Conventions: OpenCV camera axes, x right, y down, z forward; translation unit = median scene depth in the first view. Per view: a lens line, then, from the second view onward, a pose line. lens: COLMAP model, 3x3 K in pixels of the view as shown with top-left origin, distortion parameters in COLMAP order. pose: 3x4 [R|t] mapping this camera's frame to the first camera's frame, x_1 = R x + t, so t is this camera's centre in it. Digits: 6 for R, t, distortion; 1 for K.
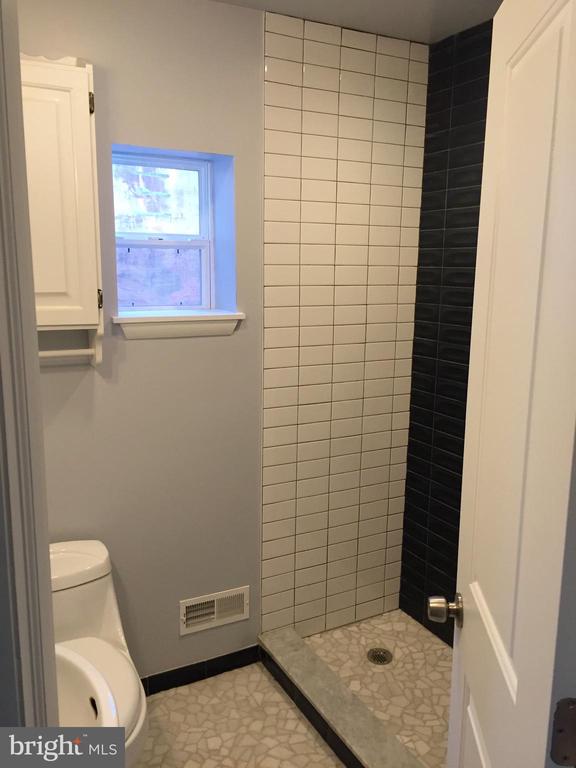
lens RADIAL K [[654.9, 0, 288.4], [0, 654.9, 386.9], [0, 0, 1]] dist [0.076415, -0.083986]
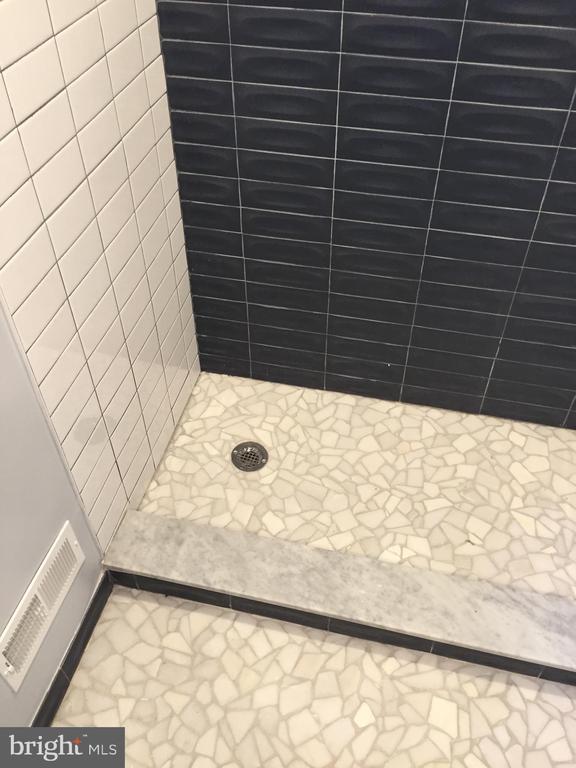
lens RADIAL K [[654.9, 0, 287.5], [0, 654.9, 383.6], [0, 0, 1]] dist [0.076415, -0.083986]
pose [[0.657560, -0.538876, 0.526524, -0.166165], [0.151044, 0.778964, 0.608605, -0.067008], [-0.738106, -0.320666, 0.593610, 0.631513]]
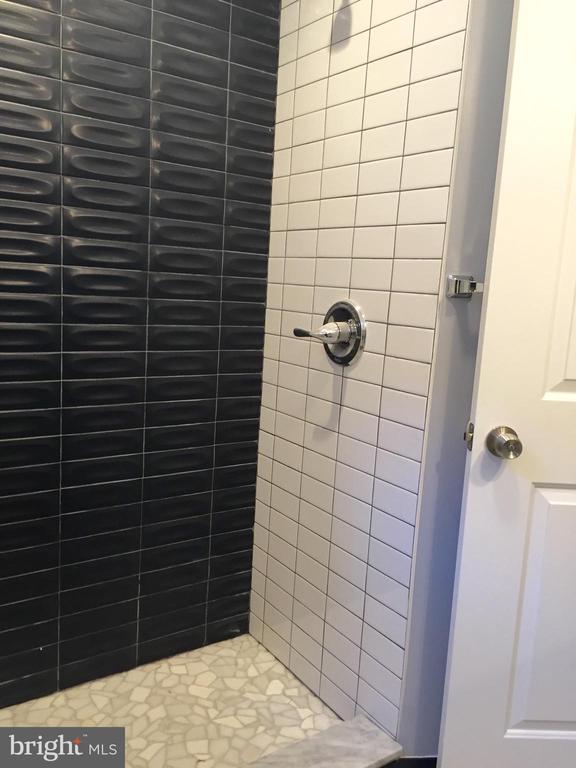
lens RADIAL K [[654.9, 0, 285.9], [0, 654.9, 380.0], [0, 0, 1]] dist [0.076415, -0.083986]
pose [[-0.119849, -0.157681, 0.980190, -0.375447], [0.122789, 0.977372, 0.172241, 0.009736], [-0.985170, 0.141000, -0.097775, 0.761444]]
